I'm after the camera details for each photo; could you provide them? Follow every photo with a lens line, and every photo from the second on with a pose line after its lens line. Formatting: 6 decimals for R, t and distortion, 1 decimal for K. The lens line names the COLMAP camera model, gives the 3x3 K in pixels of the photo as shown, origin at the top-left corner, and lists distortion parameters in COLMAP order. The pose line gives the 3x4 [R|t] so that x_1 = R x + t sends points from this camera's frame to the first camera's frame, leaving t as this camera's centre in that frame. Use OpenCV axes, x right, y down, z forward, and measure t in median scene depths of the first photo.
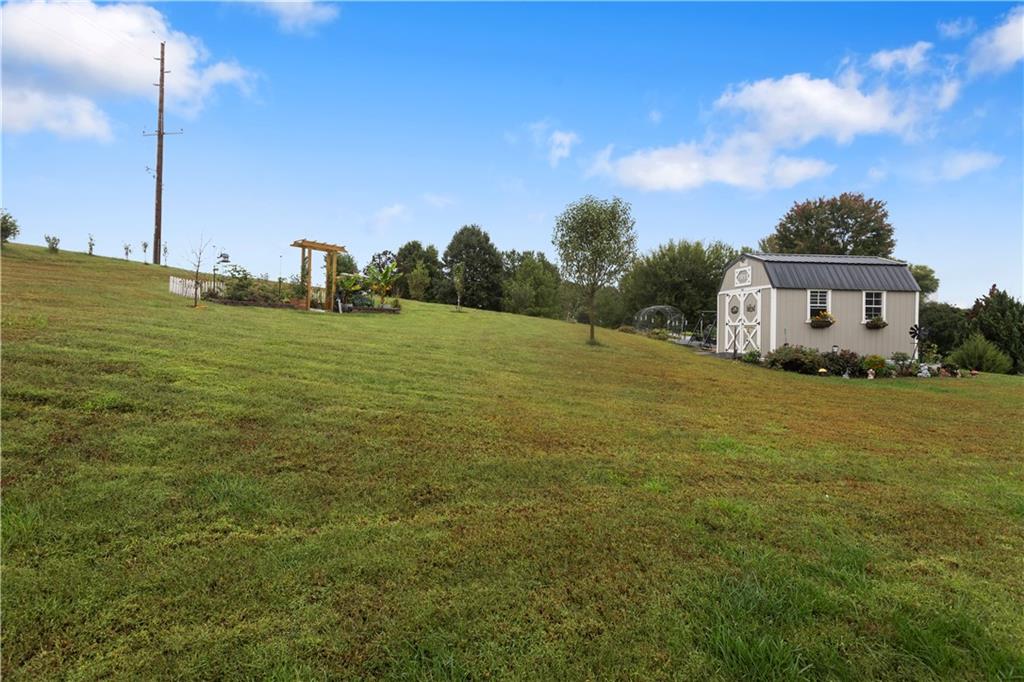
lens RADIAL K [[478.7, 0, 510.5], [0, 478.7, 326.1], [0, 0, 1]] dist [0.001388, 0.000204]
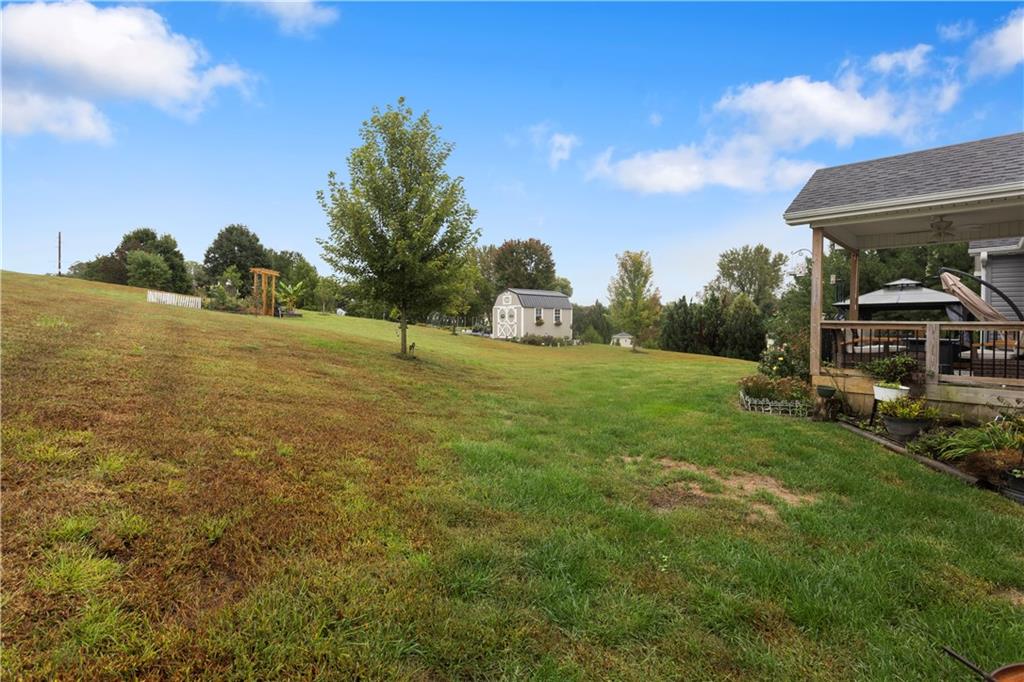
lens RADIAL K [[478.7, 0, 510.5], [0, 478.7, 326.1], [0, 0, 1]] dist [0.001388, 0.000204]
pose [[0.823221, -0.010084, 0.567631, -0.683115], [0.000814, 0.999862, 0.016582, -0.028001], [-0.567720, -0.013189, 0.823116, -0.708442]]
